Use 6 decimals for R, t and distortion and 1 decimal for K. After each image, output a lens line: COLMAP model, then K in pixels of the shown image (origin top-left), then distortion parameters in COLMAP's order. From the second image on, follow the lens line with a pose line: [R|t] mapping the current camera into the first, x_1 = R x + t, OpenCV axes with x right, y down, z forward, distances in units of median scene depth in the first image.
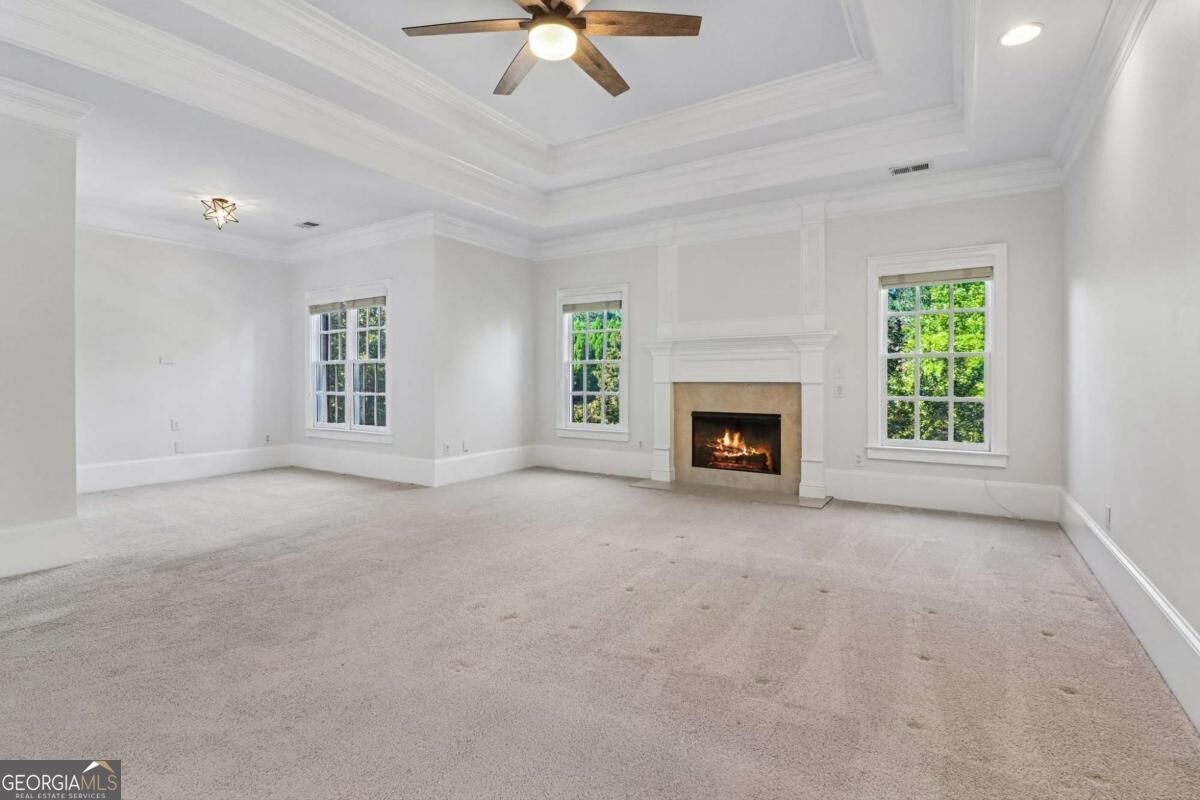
lens RADIAL K [[558.9, 0, 604.0], [0, 558.9, 378.6], [0, 0, 1]] dist [0.000610, -0.012144]
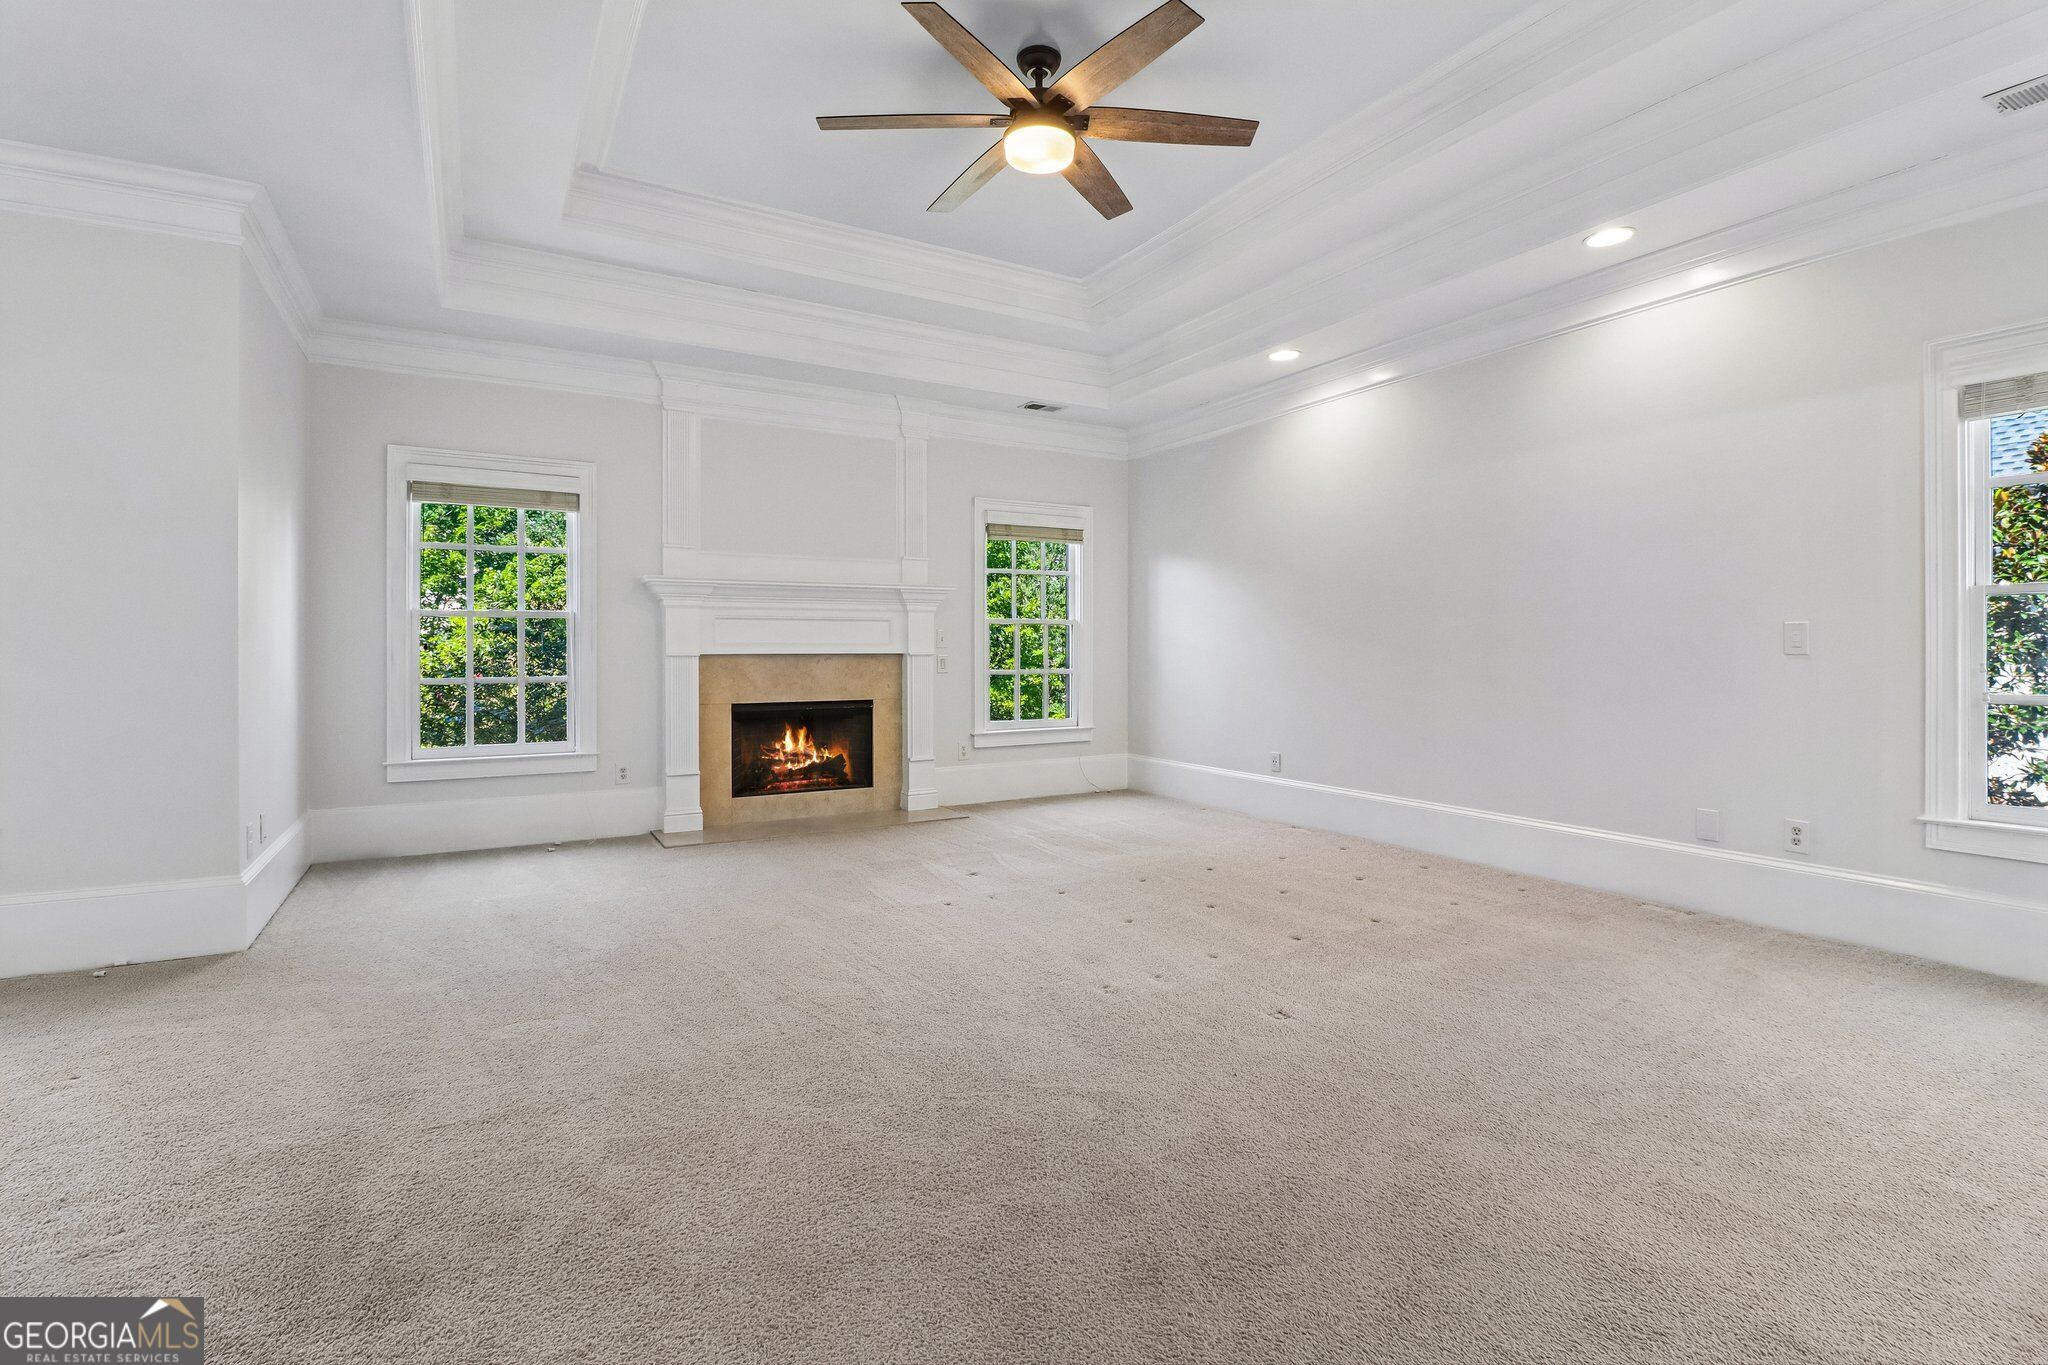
lens RADIAL K [[953.9, 0, 1030.7], [0, 953.9, 645.9], [0, 0, 1]] dist [0.000610, -0.012144]
pose [[0.453402, 0.001325, 0.891305, -0.626240], [-0.000610, 0.999999, -0.001176, -0.001628], [-0.891306, -0.000011, 0.453402, 0.272607]]
